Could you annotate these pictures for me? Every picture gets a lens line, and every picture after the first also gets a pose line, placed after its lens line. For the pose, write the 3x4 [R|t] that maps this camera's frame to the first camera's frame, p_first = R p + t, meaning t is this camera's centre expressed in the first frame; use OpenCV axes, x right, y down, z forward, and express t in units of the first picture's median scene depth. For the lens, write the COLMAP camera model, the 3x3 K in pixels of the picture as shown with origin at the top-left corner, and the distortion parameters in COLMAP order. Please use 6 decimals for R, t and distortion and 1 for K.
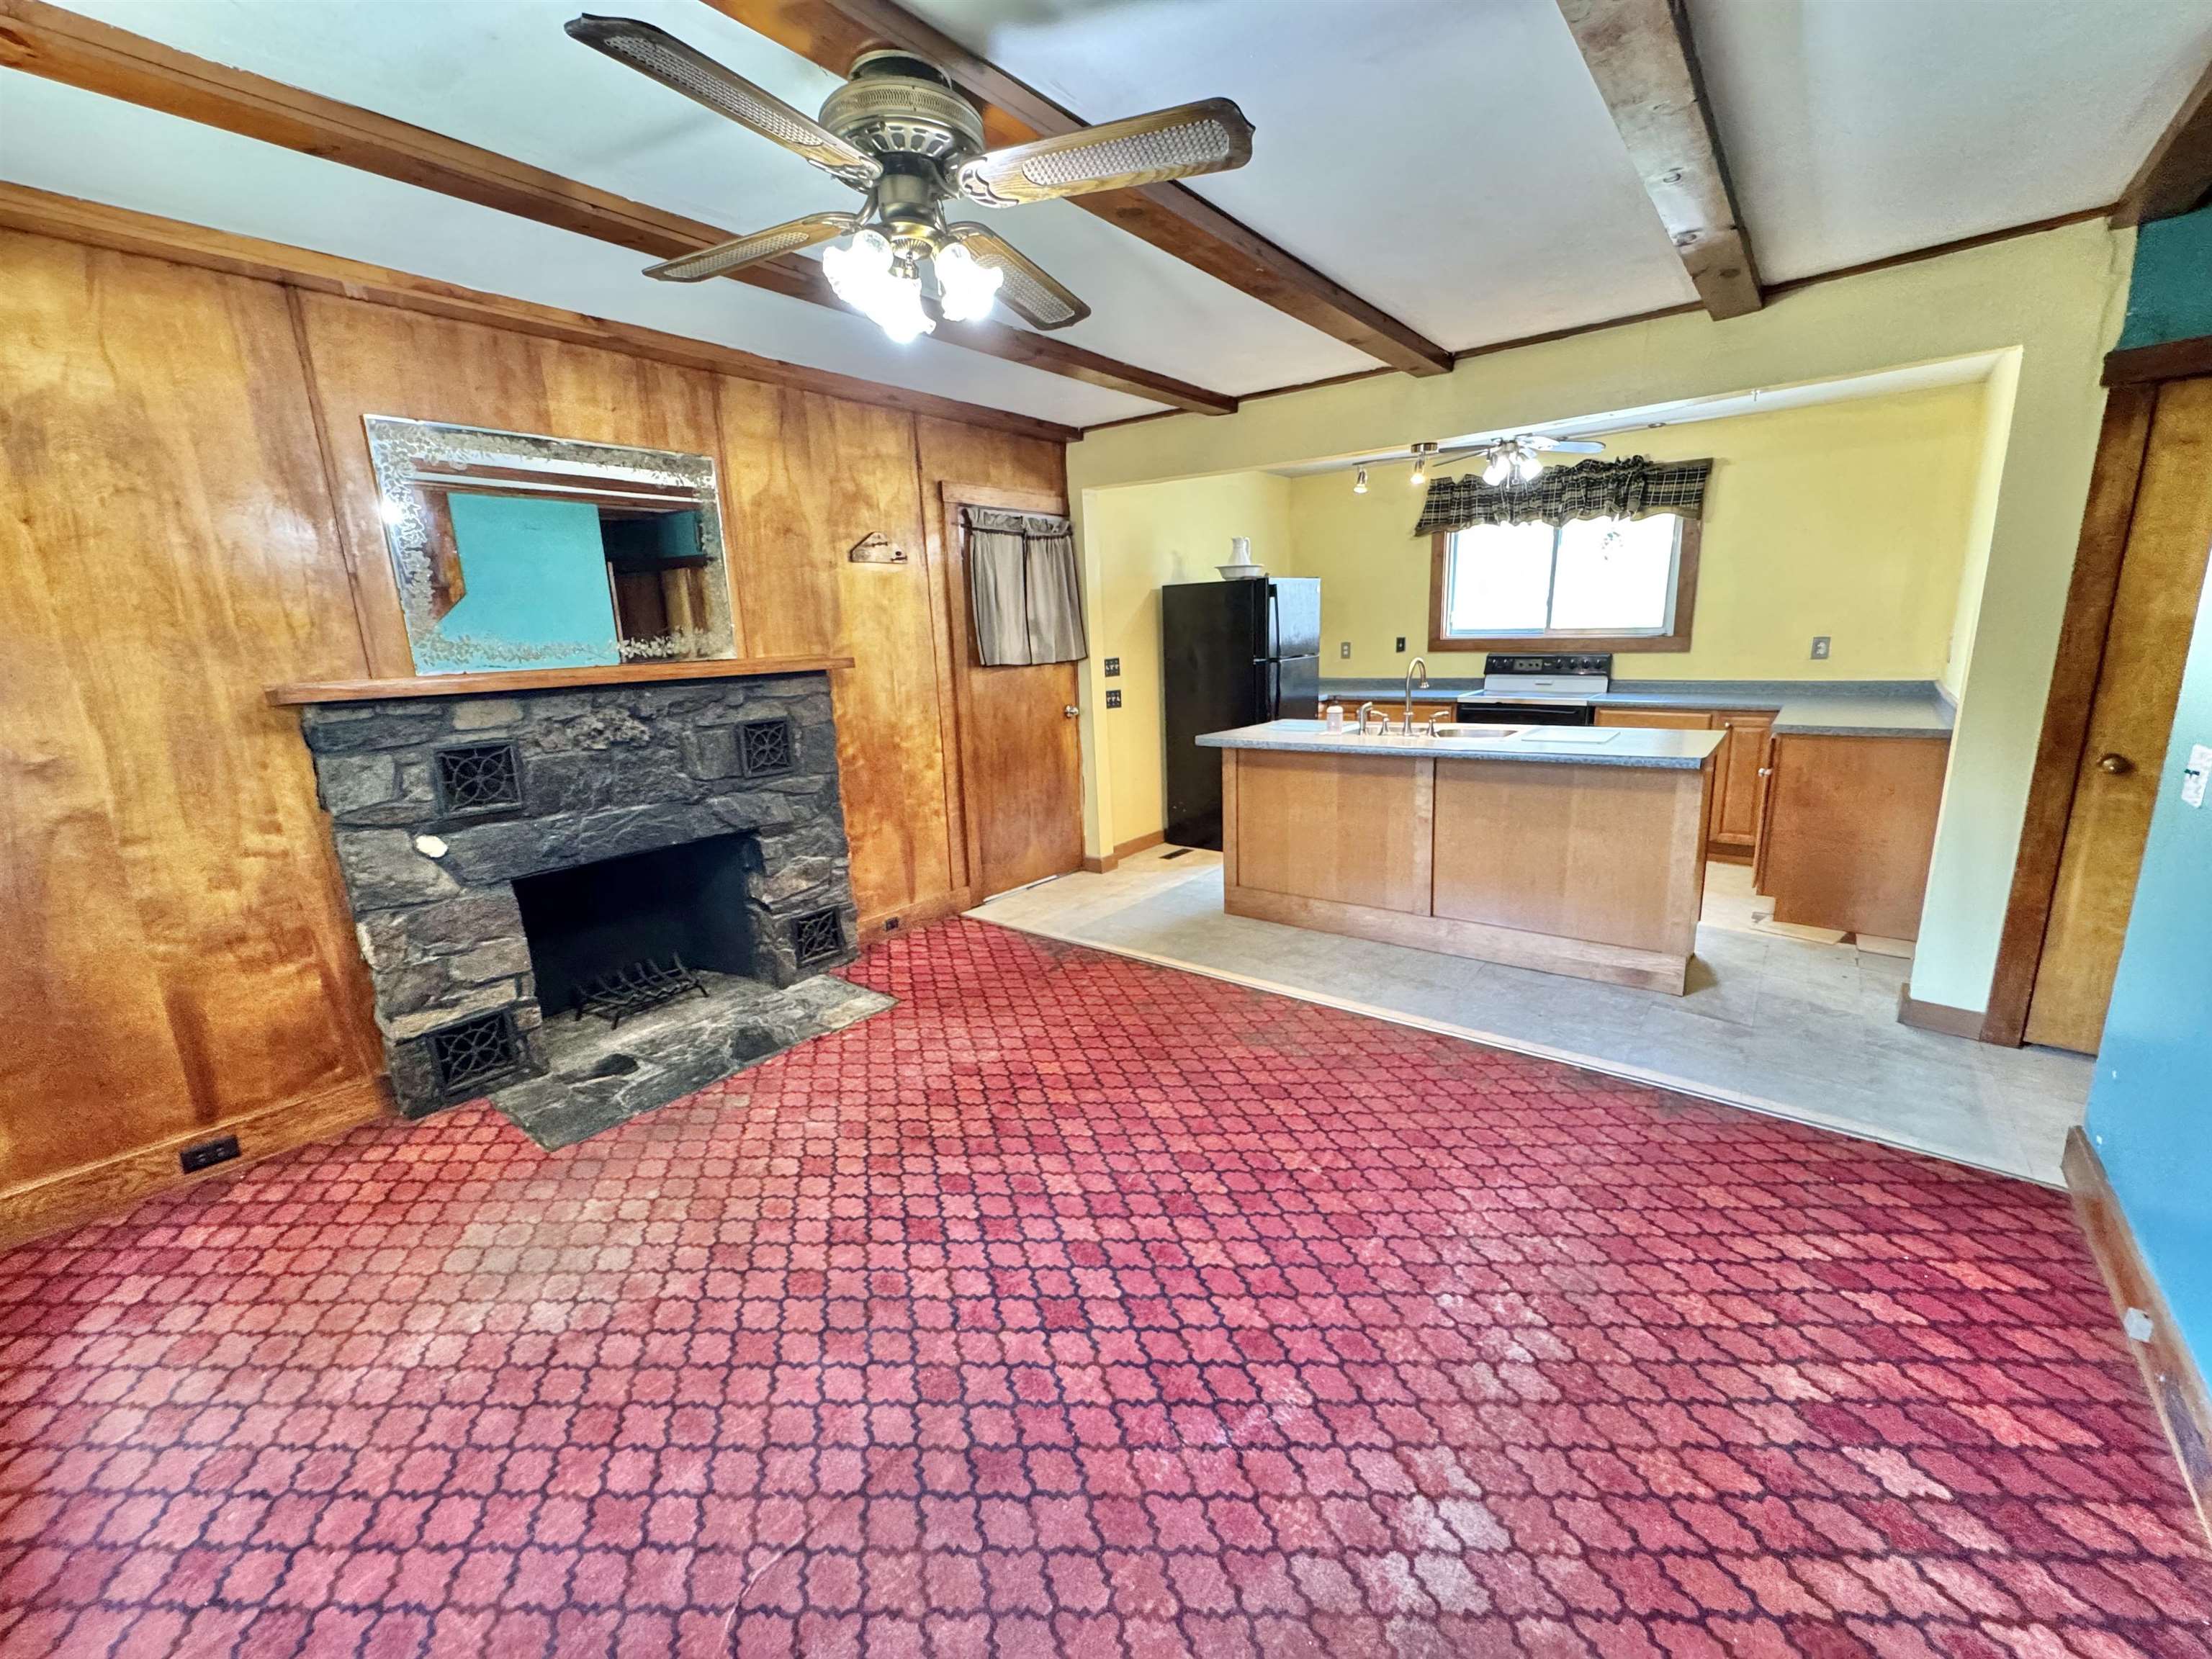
lens RADIAL K [[884.6, 0, 1105.4], [0, 884.6, 829.8], [0, 0, 1]] dist [-0.004128, 0.001009]
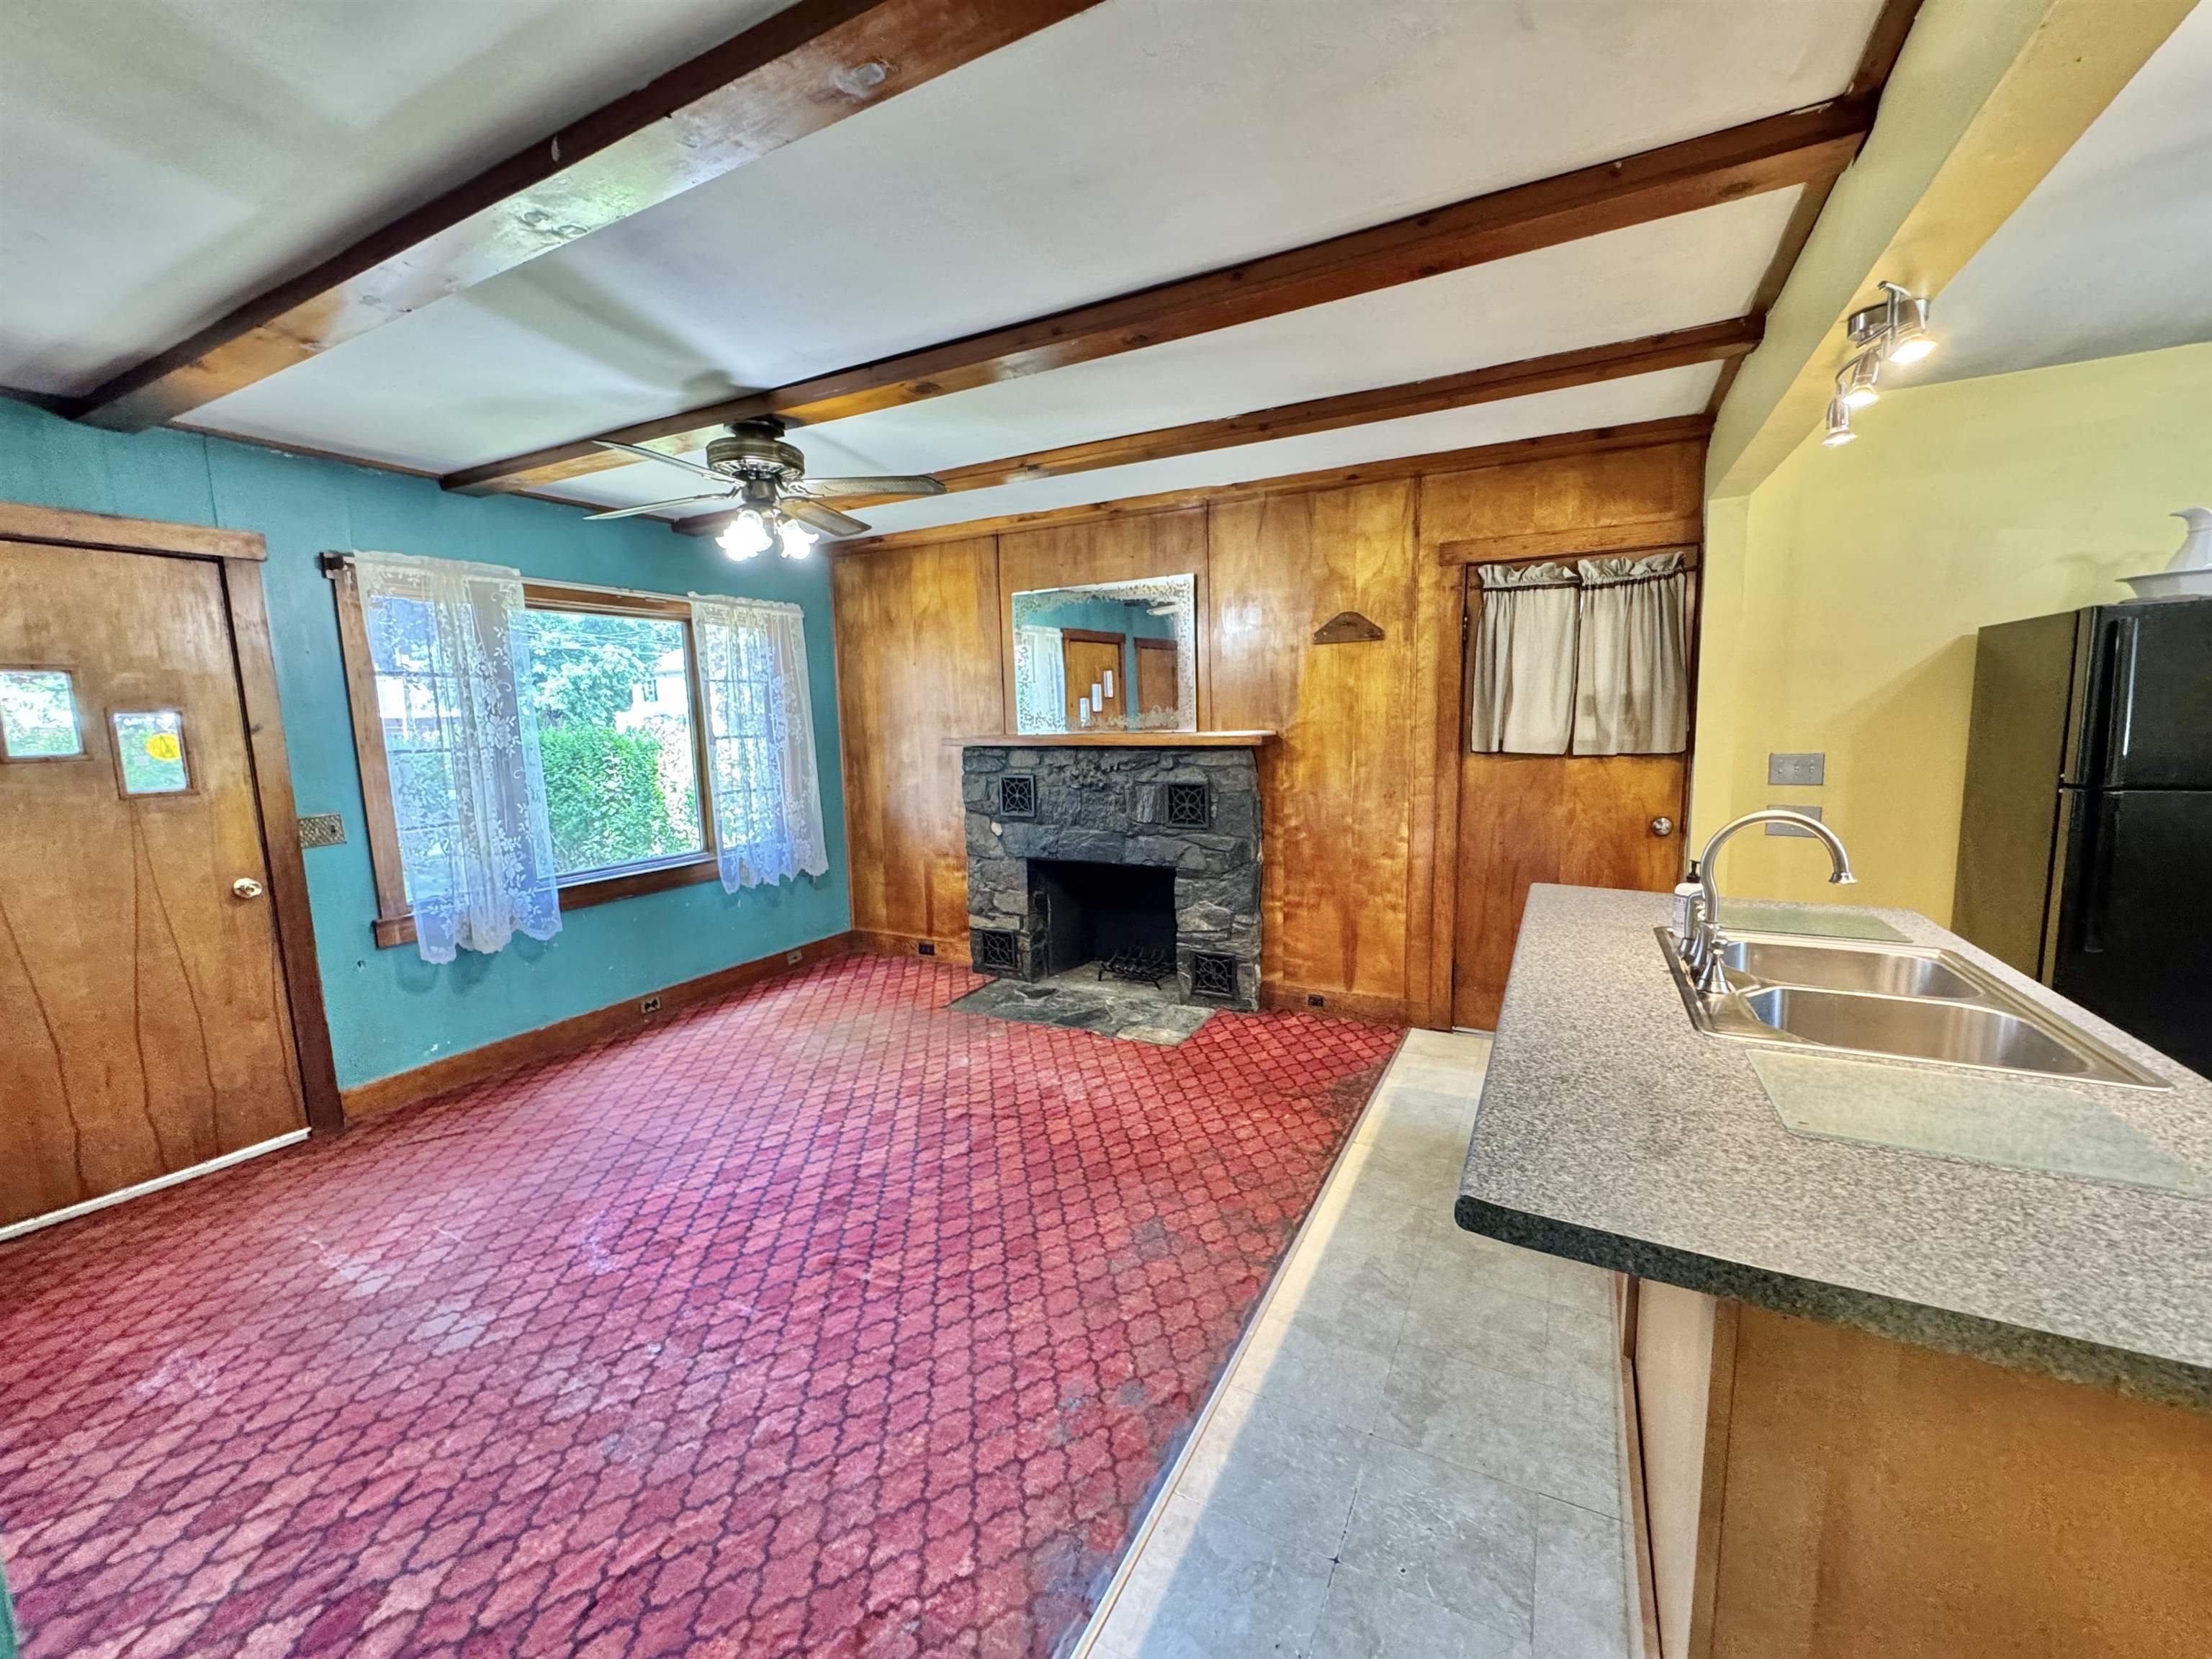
lens RADIAL K [[884.6, 0, 1104.9], [0, 884.6, 831.0], [0, 0, 1]] dist [-0.004128, 0.001009]
pose [[0.187512, 0.162089, -0.968796, 0.896880], [-0.199627, 0.971996, 0.123987, -0.215088], [0.961763, 0.170149, 0.214619, 0.733847]]
